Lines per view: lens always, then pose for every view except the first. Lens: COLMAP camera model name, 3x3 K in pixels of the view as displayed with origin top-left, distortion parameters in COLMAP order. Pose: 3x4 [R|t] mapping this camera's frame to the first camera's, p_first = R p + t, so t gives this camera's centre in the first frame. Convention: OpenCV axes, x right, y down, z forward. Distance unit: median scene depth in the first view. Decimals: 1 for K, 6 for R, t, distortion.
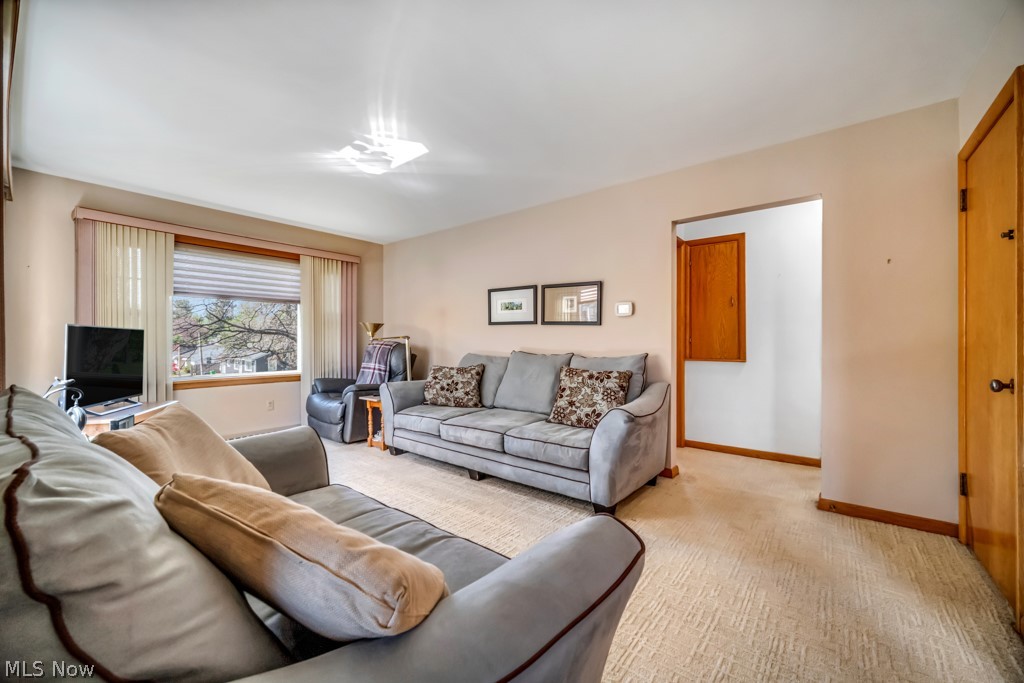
lens RADIAL K [[402.2, 0, 512.0], [0, 402.2, 341.5], [0, 0, 1]] dist [0.000509, -0.000129]
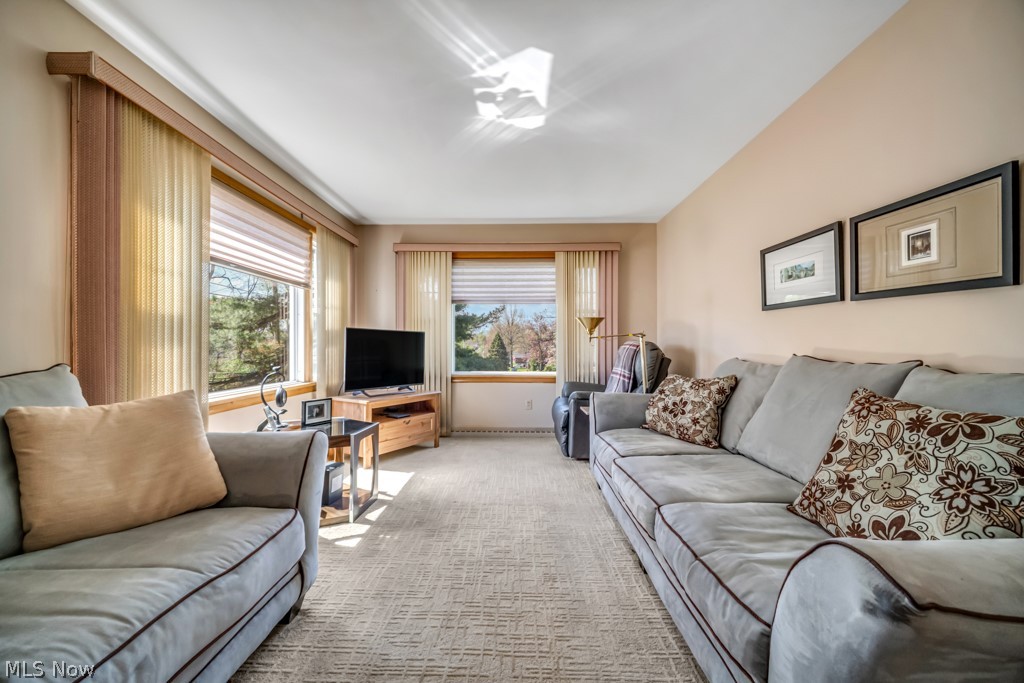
lens RADIAL K [[406.9, 0, 507.5], [0, 406.9, 345.2], [0, 0, 1]] dist [-0.001186, -0.000563]
pose [[0.609190, -0.002038, -0.793022, 0.210051], [-0.002020, 0.999989, -0.004122, 0.014374], [0.793022, 0.004113, 0.609179, 0.381447]]
